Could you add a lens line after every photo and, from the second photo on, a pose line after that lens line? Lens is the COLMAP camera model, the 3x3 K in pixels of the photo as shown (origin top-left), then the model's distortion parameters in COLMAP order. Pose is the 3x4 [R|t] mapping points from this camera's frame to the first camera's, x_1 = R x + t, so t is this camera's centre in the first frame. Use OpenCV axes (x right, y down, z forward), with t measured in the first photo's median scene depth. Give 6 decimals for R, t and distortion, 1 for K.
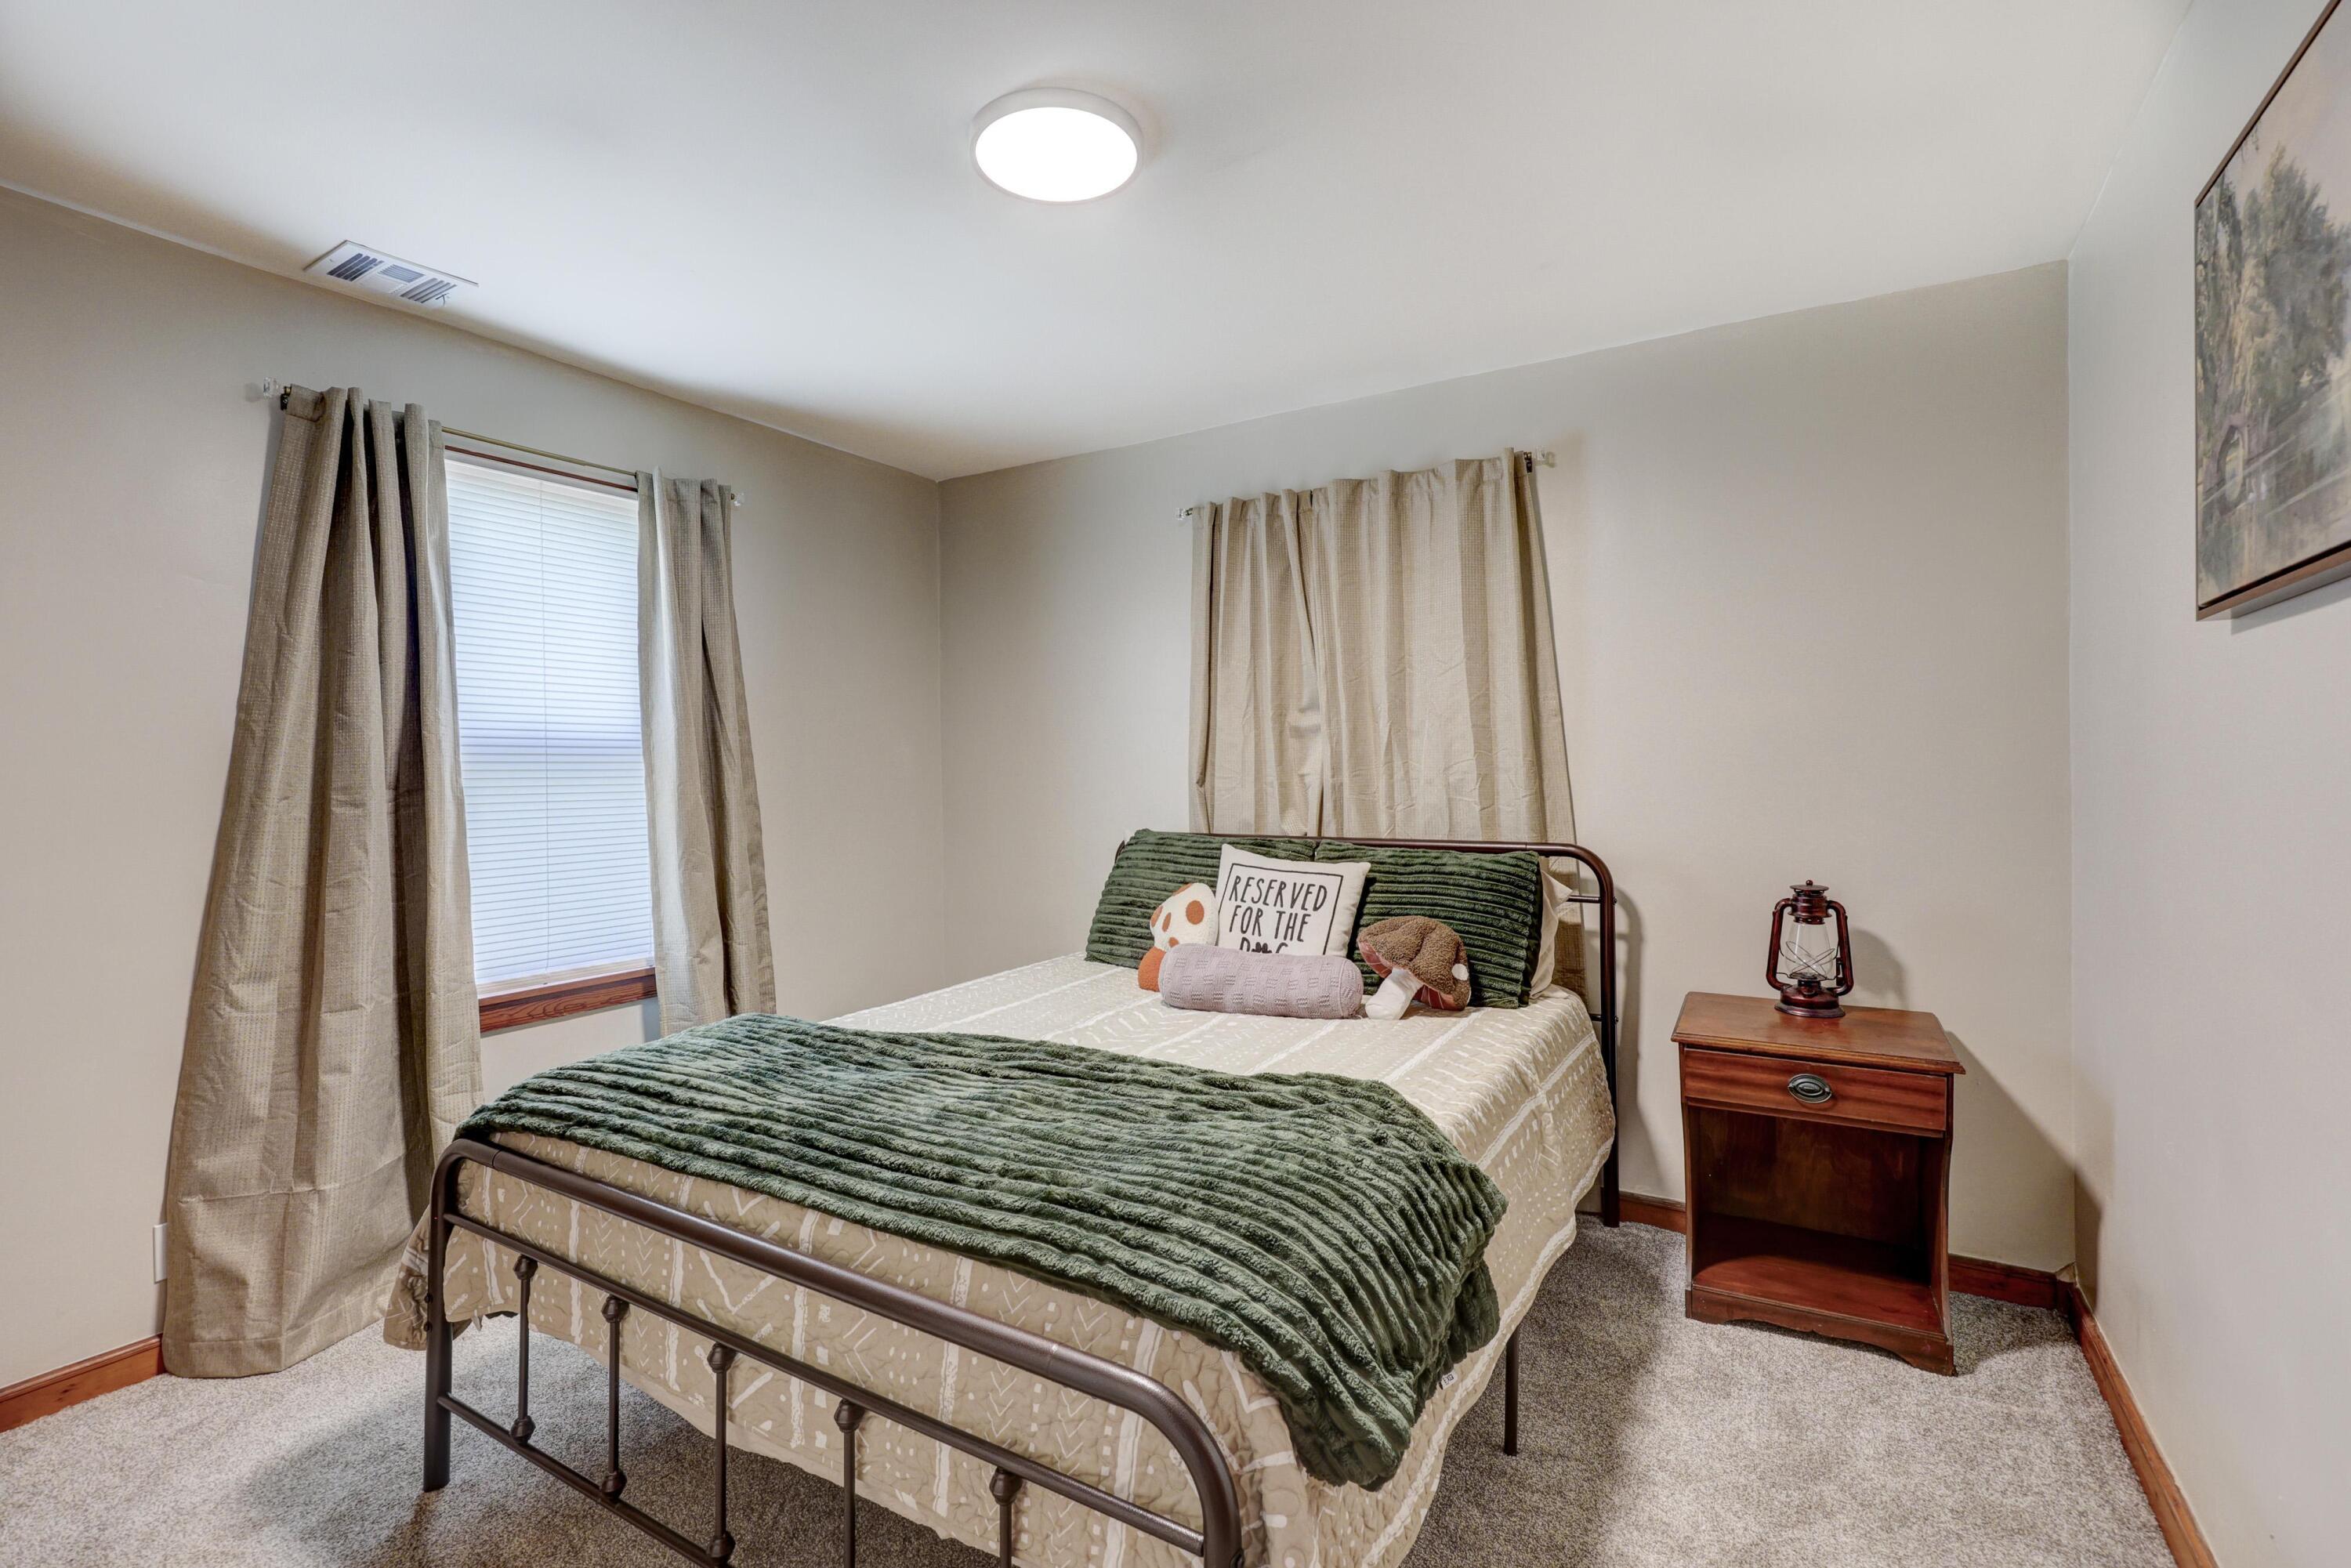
lens RADIAL K [[1087.4, 0, 1171.0], [0, 1087.4, 778.8], [0, 0, 1]] dist [-0.000462, -0.000217]
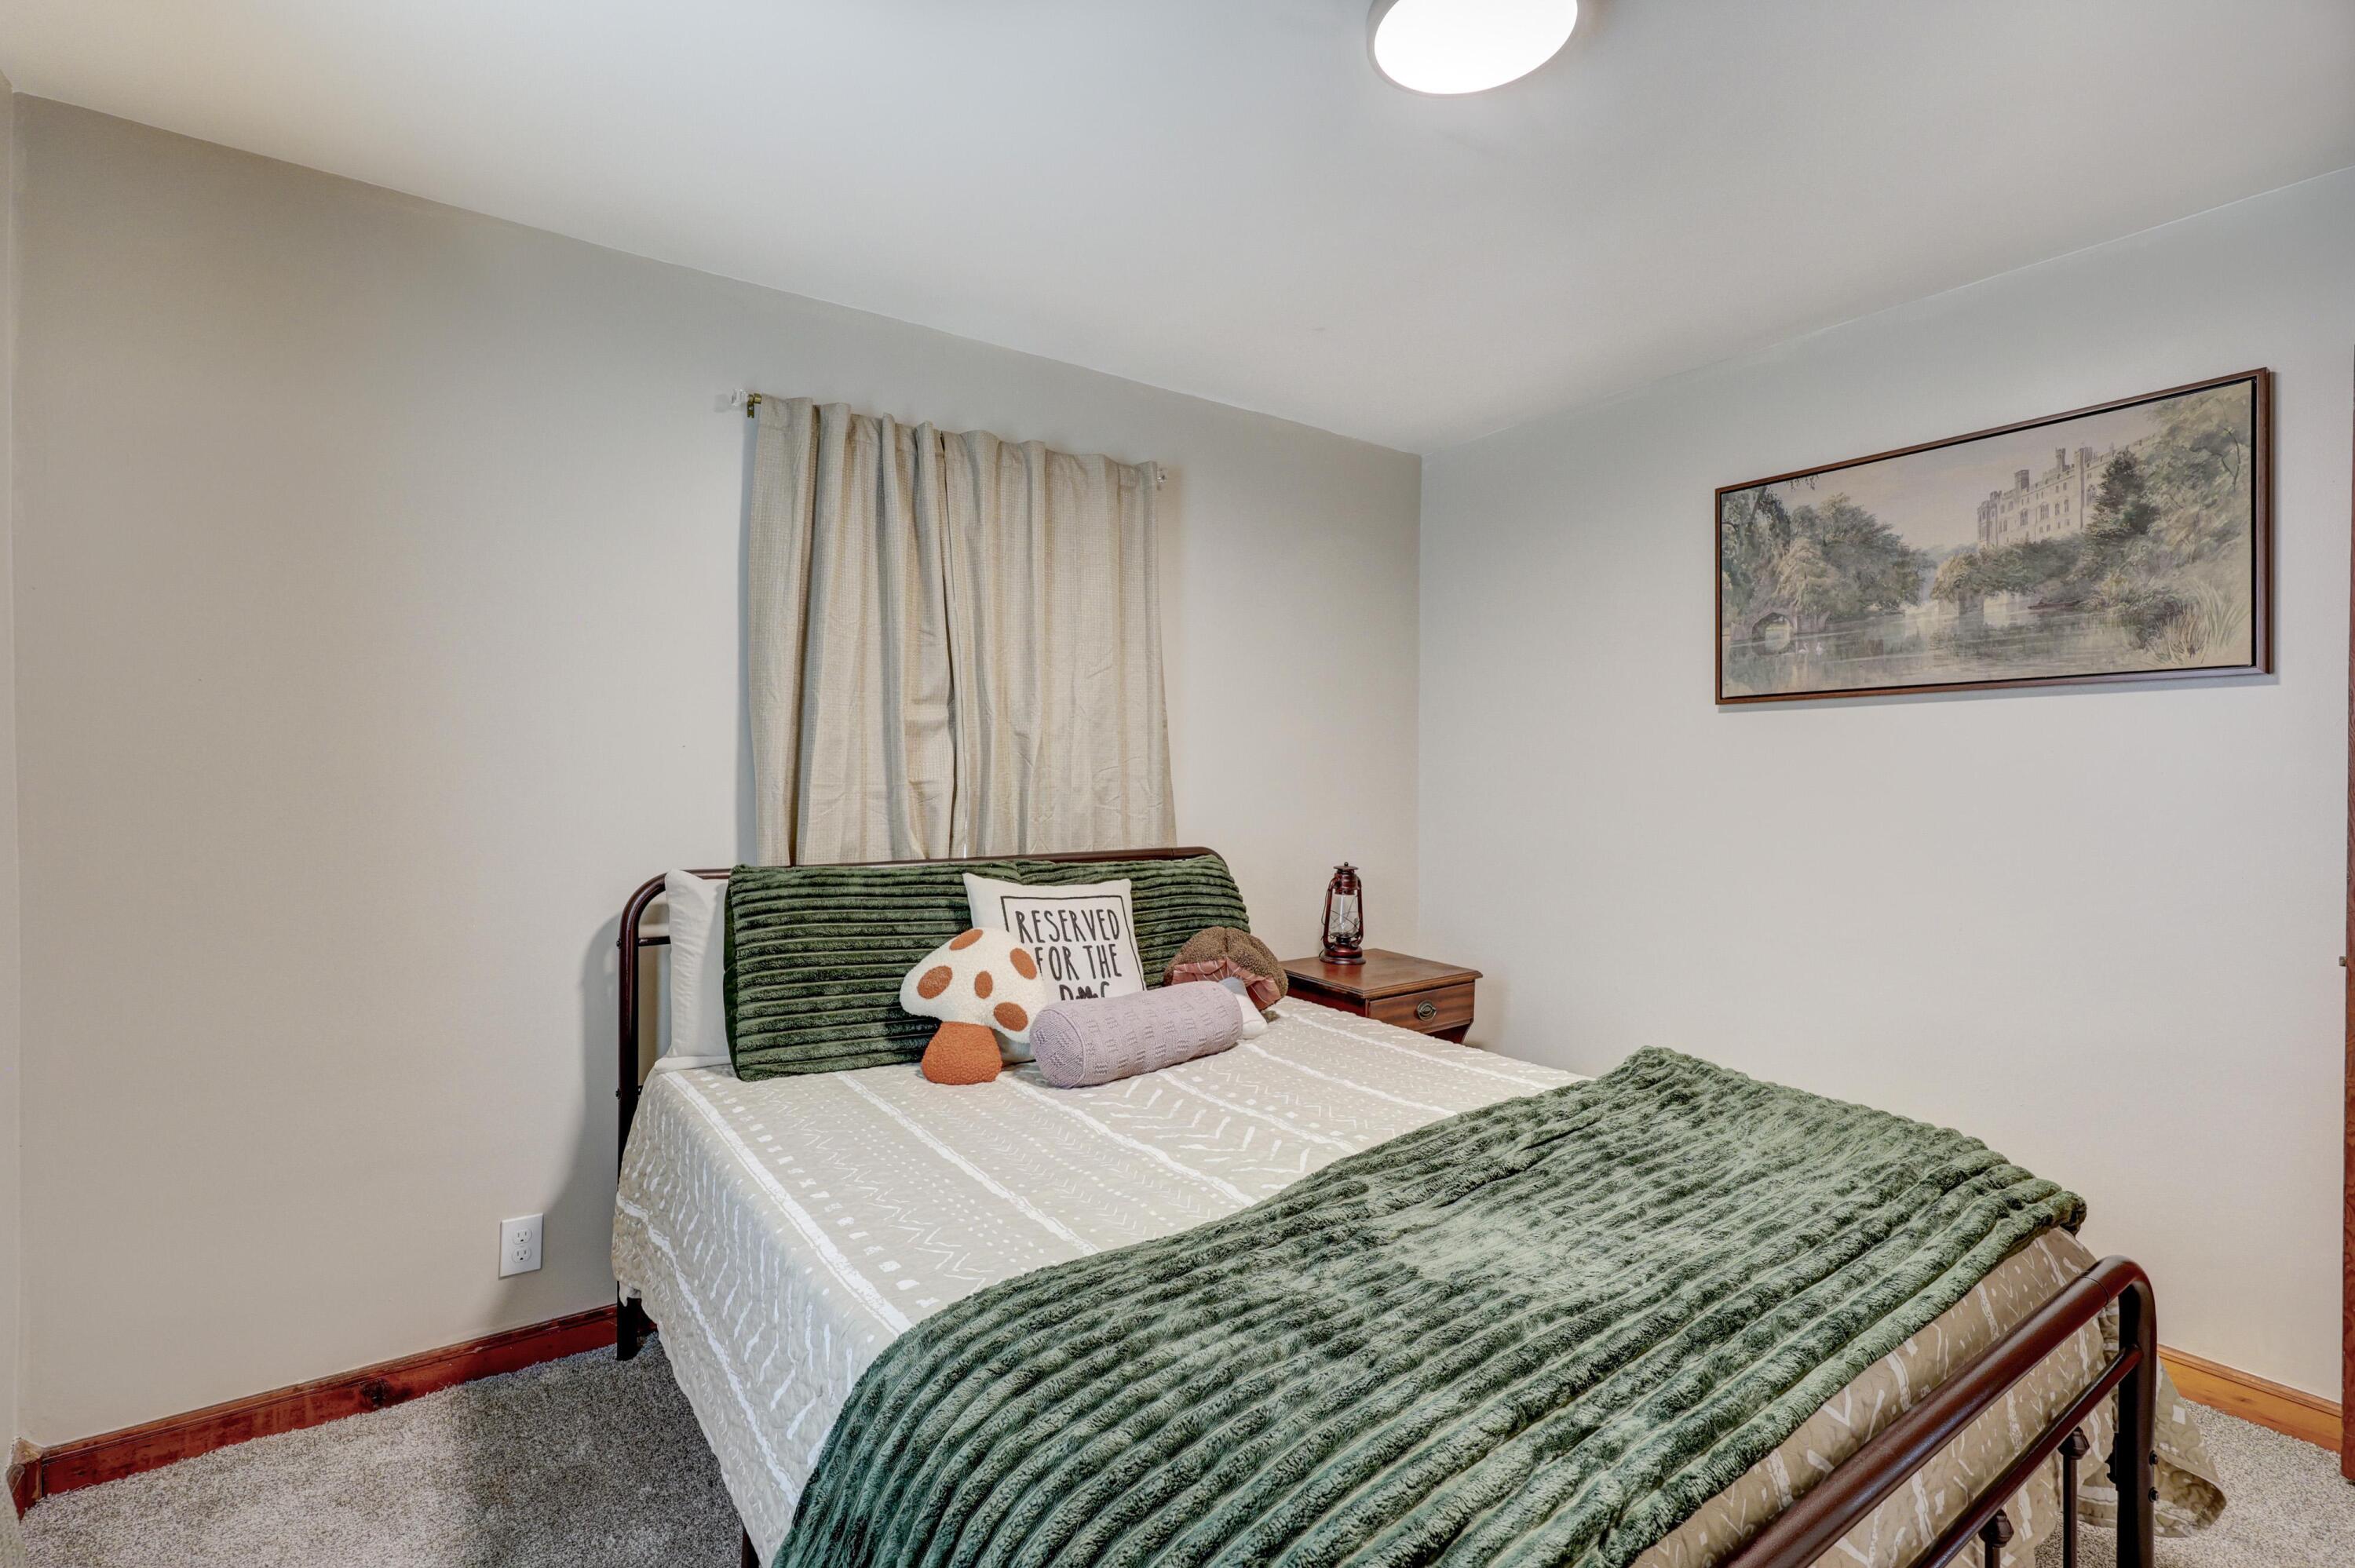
lens RADIAL K [[1089.1, 0, 1177.1], [0, 1089.1, 784.6], [0, 0, 1]] dist [-0.000462, -0.000217]
pose [[0.365687, -0.003224, 0.930732, -0.650564], [0.002732, 0.999993, 0.002390, -0.004245], [-0.930734, 0.001669, 0.365694, 0.624435]]
